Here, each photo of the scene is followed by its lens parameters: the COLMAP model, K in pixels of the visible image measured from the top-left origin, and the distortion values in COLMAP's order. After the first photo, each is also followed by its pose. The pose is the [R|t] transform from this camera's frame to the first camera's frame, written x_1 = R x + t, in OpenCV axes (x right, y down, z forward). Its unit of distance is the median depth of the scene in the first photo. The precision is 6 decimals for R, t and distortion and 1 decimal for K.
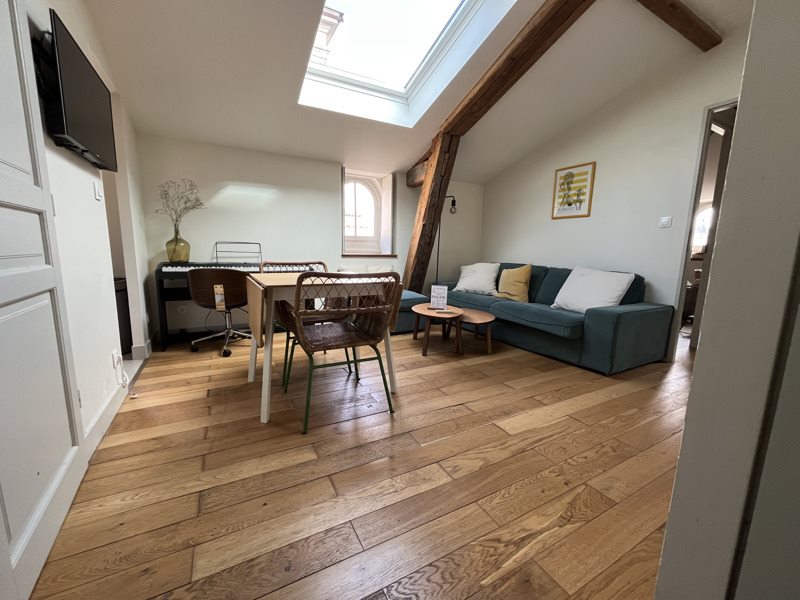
lens RADIAL K [[326.6, 0, 397.1], [0, 326.6, 298.4], [0, 0, 1]] dist [-0.000291, -0.000005]
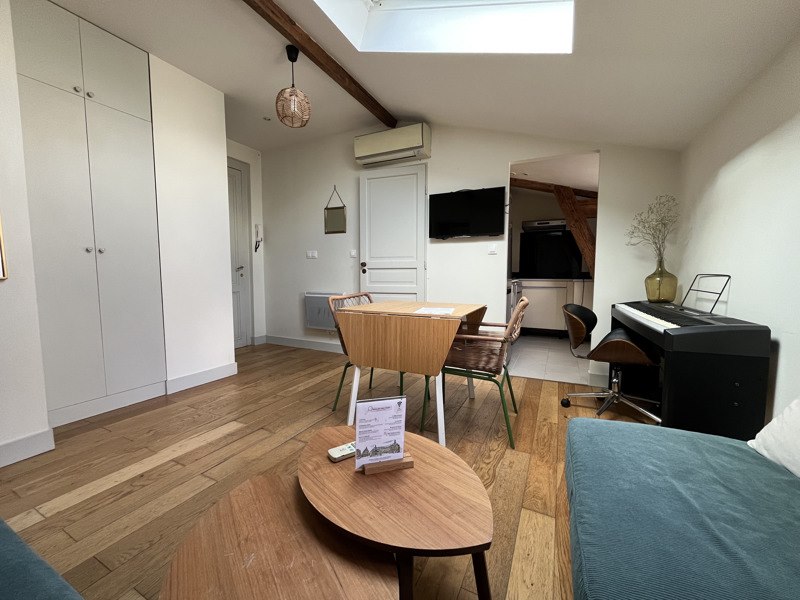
lens RADIAL K [[326.6, 0, 395.3], [0, 326.6, 302.2], [0, 0, 1]] dist [-0.000291, -0.000005]
pose [[-0.822732, 0.026309, -0.567820, 0.385318], [-0.103778, 0.975187, 0.195551, -0.249582], [0.558875, 0.219813, -0.799588, 1.621418]]
